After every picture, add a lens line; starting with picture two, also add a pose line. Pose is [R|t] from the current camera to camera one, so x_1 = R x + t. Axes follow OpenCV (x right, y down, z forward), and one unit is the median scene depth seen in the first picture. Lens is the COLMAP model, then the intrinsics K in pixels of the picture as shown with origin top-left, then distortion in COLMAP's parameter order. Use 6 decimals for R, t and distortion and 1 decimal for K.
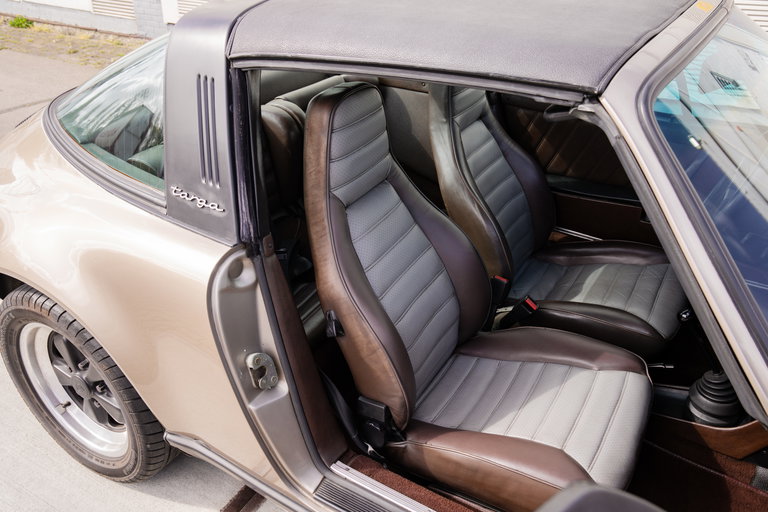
lens RADIAL K [[631.7, 0, 384.0], [0, 631.7, 256.0], [0, 0, 1]] dist [-0.094114, 0.131352]
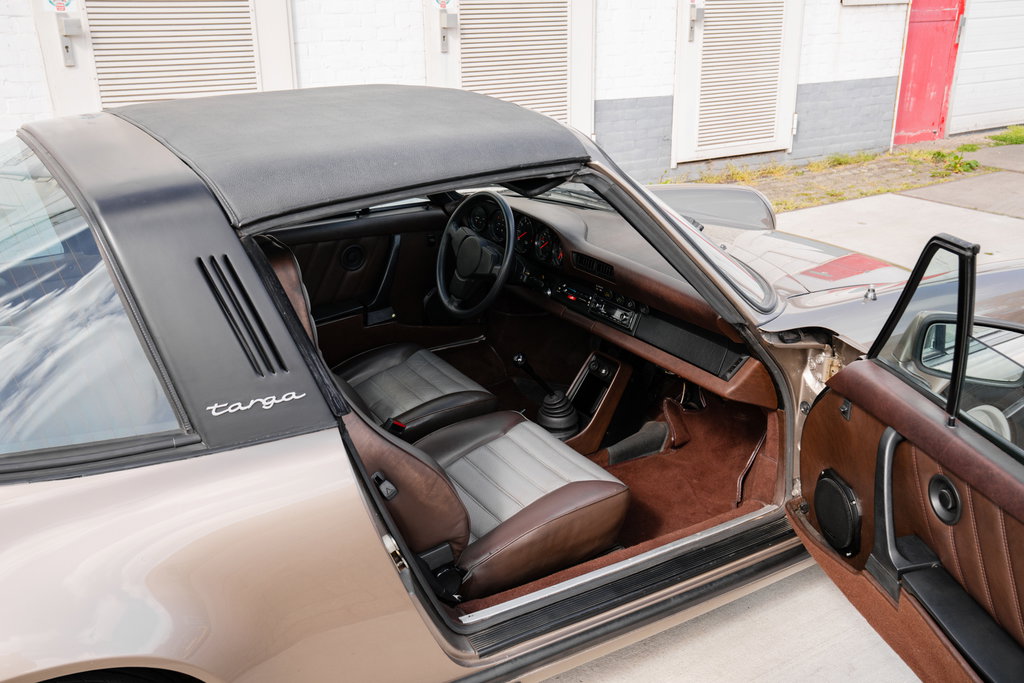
lens RADIAL K [[938.0, 0, 512.0], [0, 938.0, 341.5], [0, 0, 1]] dist [-0.060646, 0.201468]
pose [[0.467752, -0.332728, 0.818841, -0.987453], [0.454884, 0.884948, 0.099743, -0.118025], [-0.757819, 0.325822, 0.565288, 0.057151]]
